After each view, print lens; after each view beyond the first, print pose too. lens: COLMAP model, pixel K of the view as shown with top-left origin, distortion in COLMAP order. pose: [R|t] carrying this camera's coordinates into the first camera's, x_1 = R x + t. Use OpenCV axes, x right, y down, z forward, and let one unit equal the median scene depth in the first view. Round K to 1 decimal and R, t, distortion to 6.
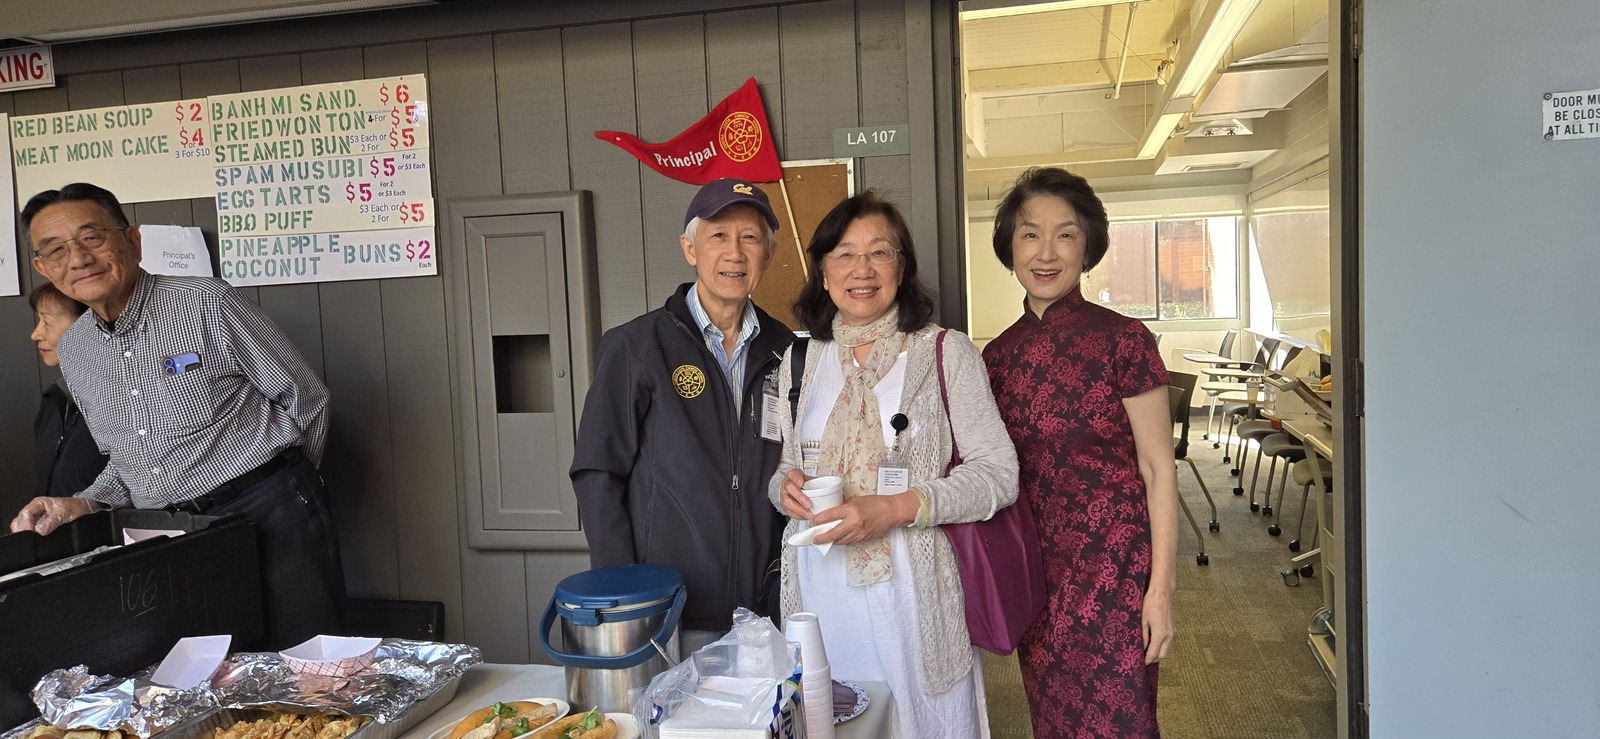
lens RADIAL K [[1069.9, 0, 804.5], [0, 1069.9, 360.3], [0, 0, 1]] dist [0.079722, -0.072353]
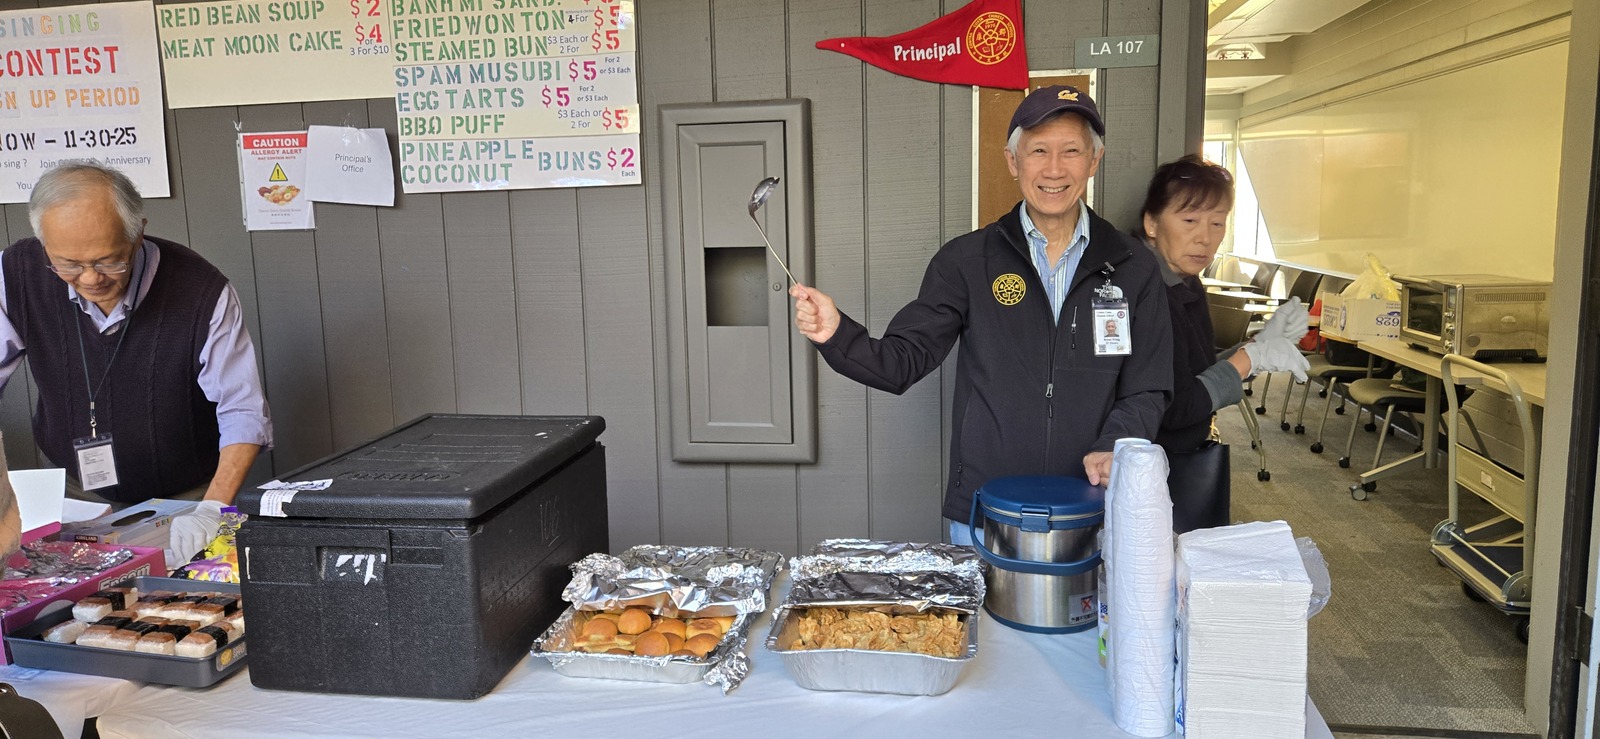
lens RADIAL K [[1069.9, 0, 791.8], [0, 1069.9, 356.4], [0, 0, 1]] dist [0.079722, -0.072353]
pose [[0.997879, 0.007014, 0.064717, -0.257931], [-0.011489, 0.997547, 0.069046, 0.007672], [-0.064074, -0.069643, 0.995512, 0.011425]]
